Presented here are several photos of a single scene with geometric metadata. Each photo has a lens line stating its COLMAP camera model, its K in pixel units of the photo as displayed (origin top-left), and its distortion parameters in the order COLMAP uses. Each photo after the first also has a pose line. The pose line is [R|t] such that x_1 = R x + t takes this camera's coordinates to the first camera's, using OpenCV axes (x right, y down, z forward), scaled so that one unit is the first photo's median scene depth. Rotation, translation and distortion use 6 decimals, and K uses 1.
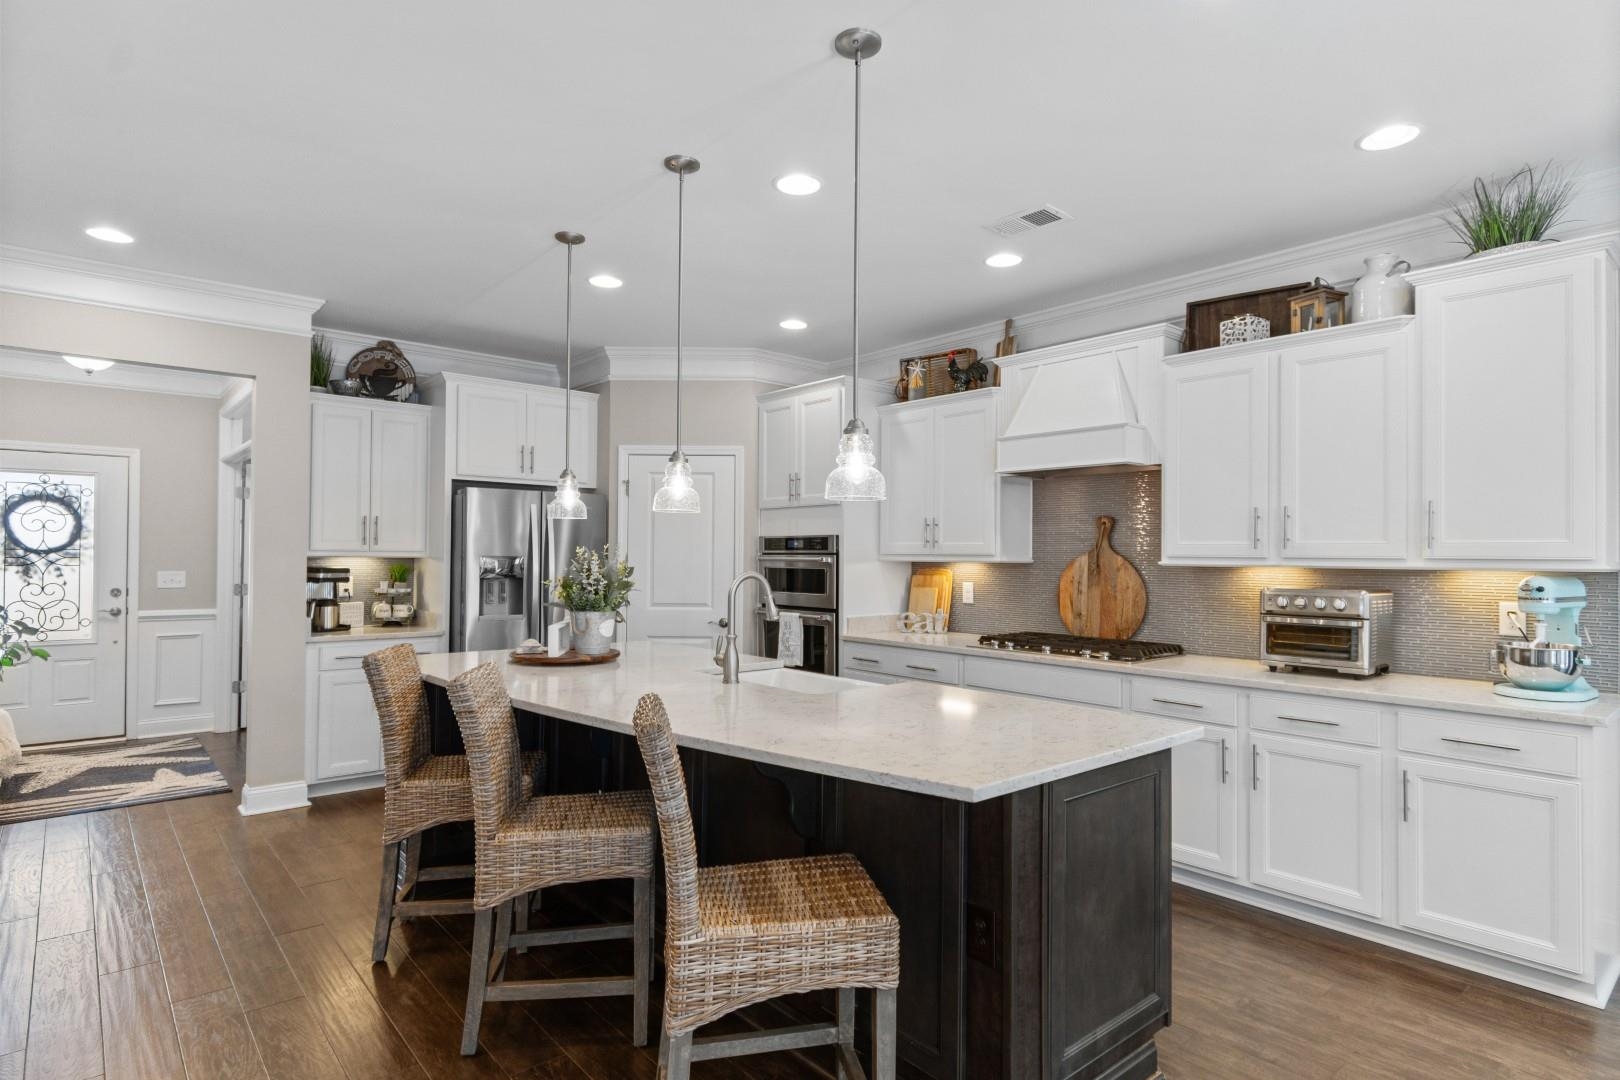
lens RADIAL K [[858.8, 0, 814.4], [0, 858.8, 539.4], [0, 0, 1]] dist [0.000351, -0.000302]
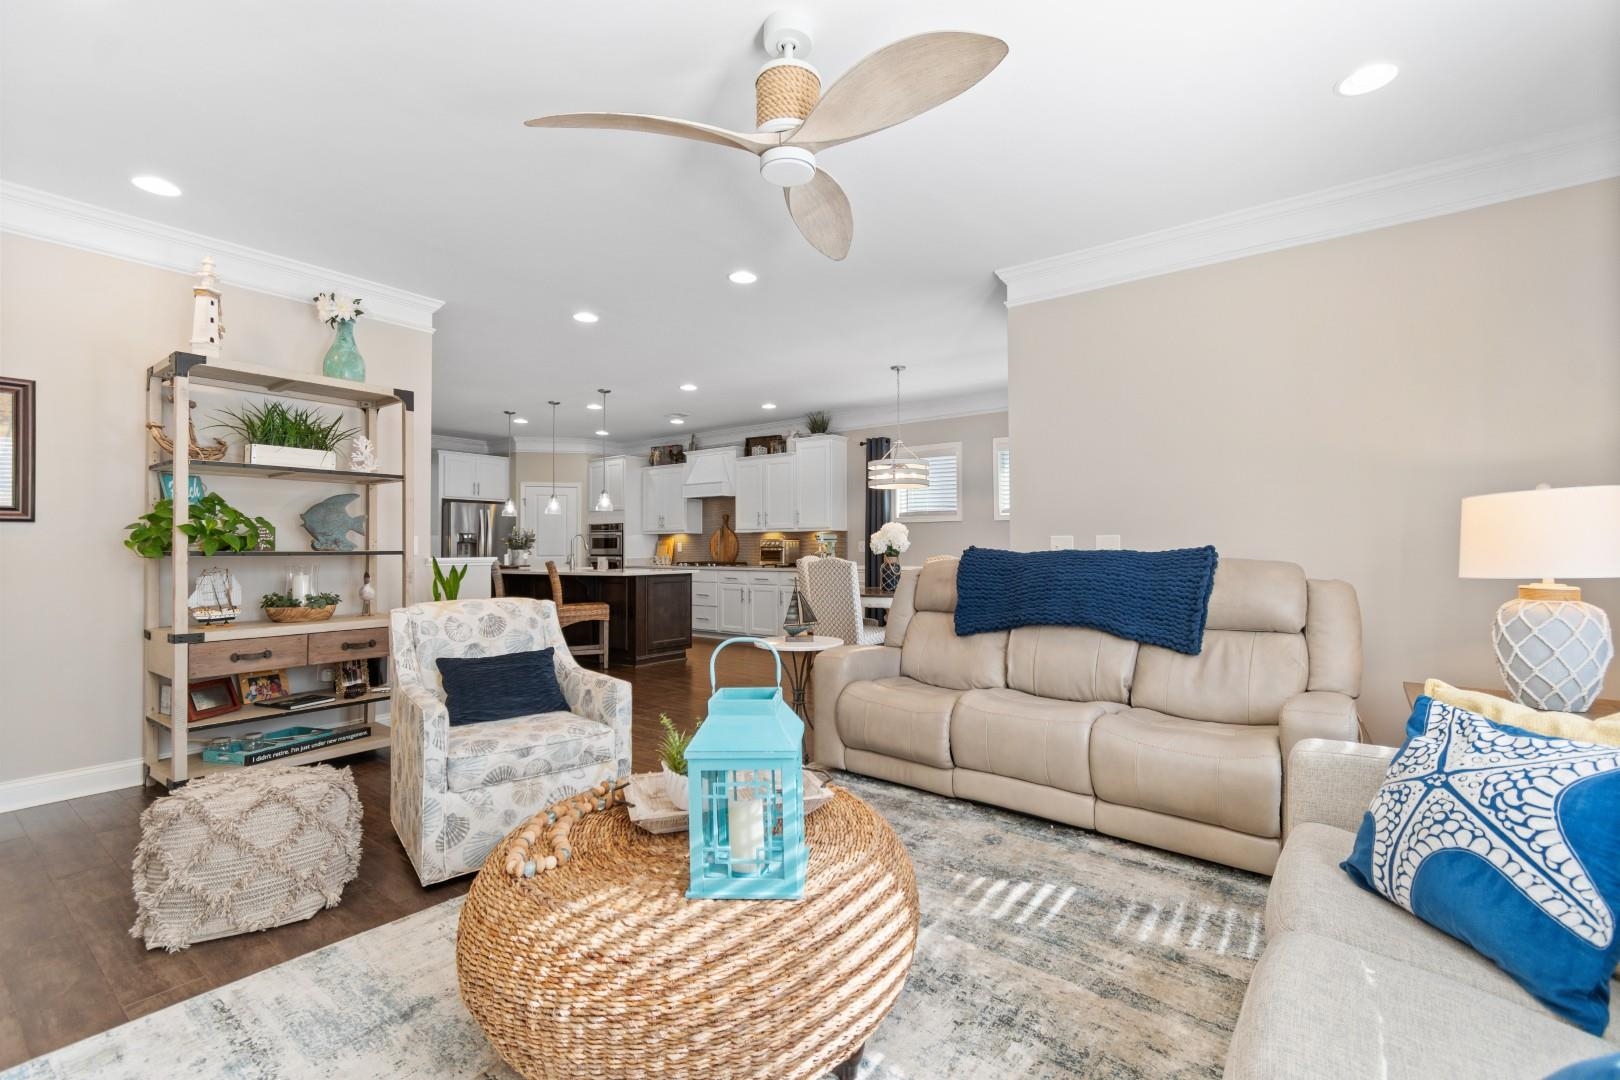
lens RADIAL K [[711.3, 0, 816.5], [0, 711.3, 535.4], [0, 0, 1]] dist [0.004097, -0.000978]
pose [[0.976757, -0.006788, 0.214243, 0.134340], [0.006041, 0.999973, 0.004142, 0.025171], [-0.214265, -0.002751, 0.976772, -1.064180]]
